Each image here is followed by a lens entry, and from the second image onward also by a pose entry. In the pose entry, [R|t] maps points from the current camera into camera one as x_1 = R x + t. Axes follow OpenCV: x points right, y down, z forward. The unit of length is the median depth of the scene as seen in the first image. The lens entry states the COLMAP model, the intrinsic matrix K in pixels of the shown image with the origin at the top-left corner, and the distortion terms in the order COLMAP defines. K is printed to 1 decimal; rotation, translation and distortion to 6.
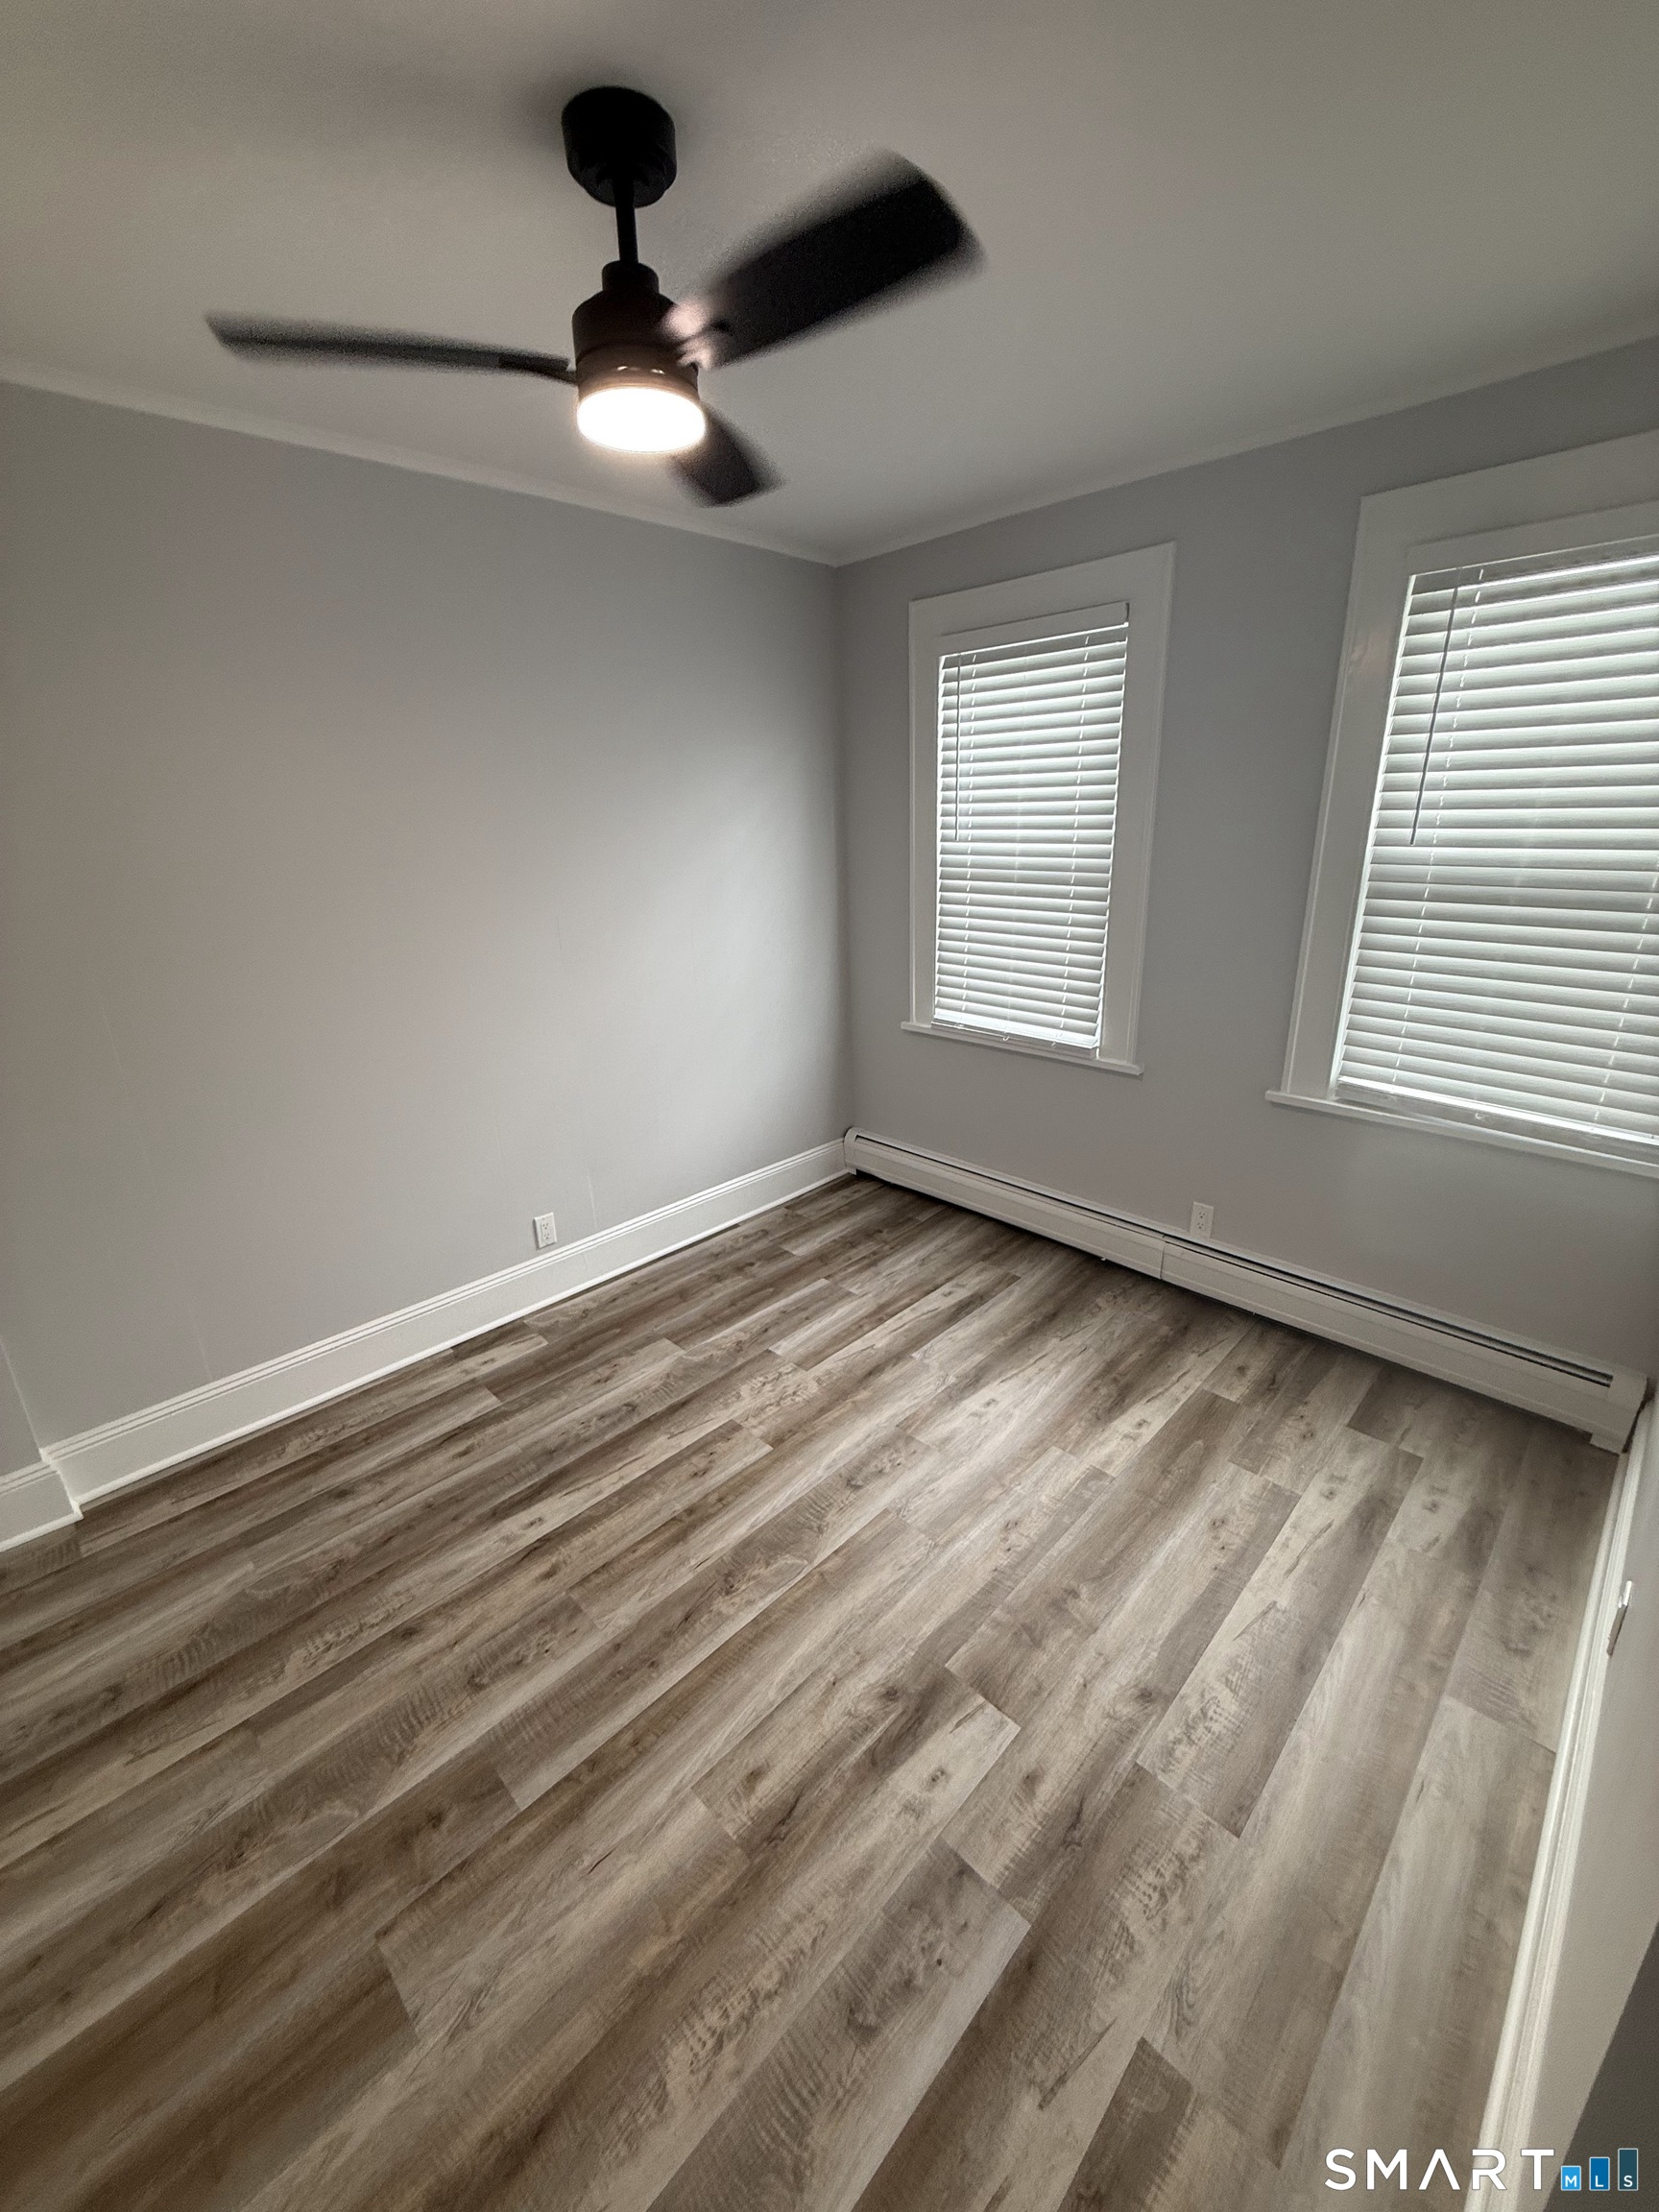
lens RADIAL K [[877.9, 0, 838.2], [0, 877.9, 1101.9], [0, 0, 1]] dist [-0.001563, -0.000234]
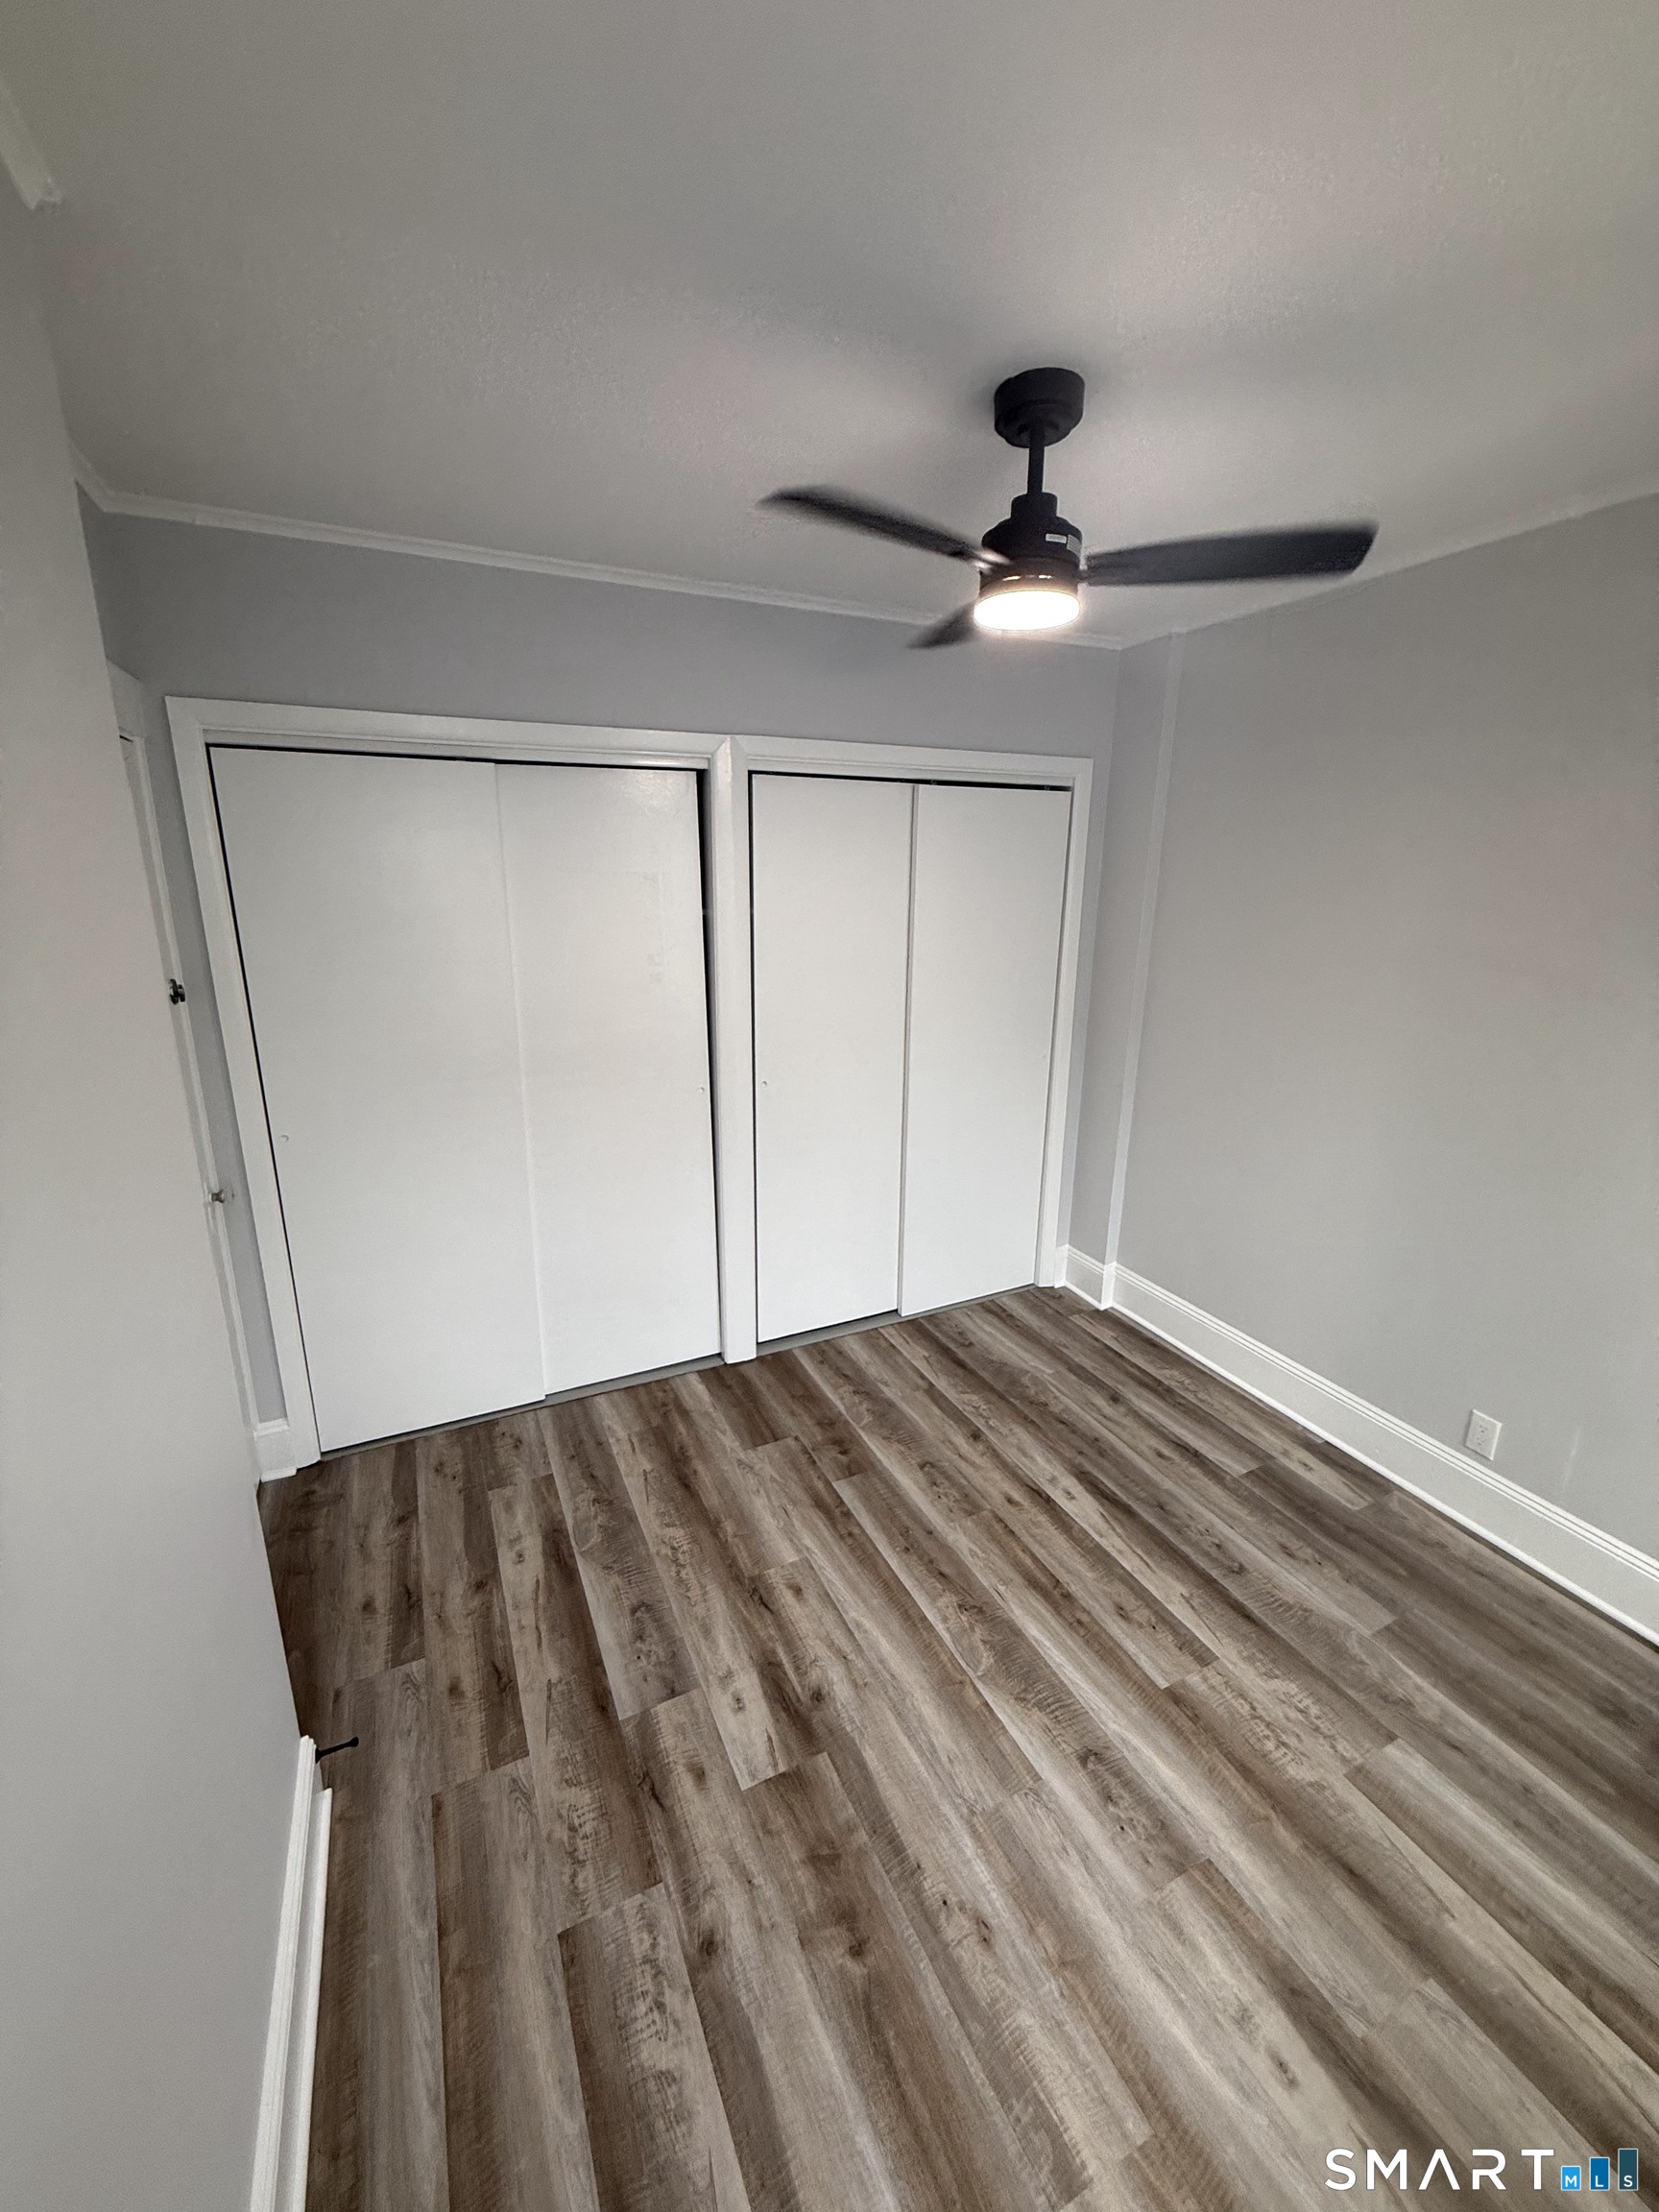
lens RADIAL K [[877.9, 0, 838.2], [0, 877.9, 1101.9], [0, 0, 1]] dist [-0.001563, -0.000234]
pose [[-0.331649, 0.268895, -0.904270, 0.793015], [-0.295723, 0.880579, 0.370310, -0.385493], [0.895855, 0.390226, -0.212525, 0.886516]]
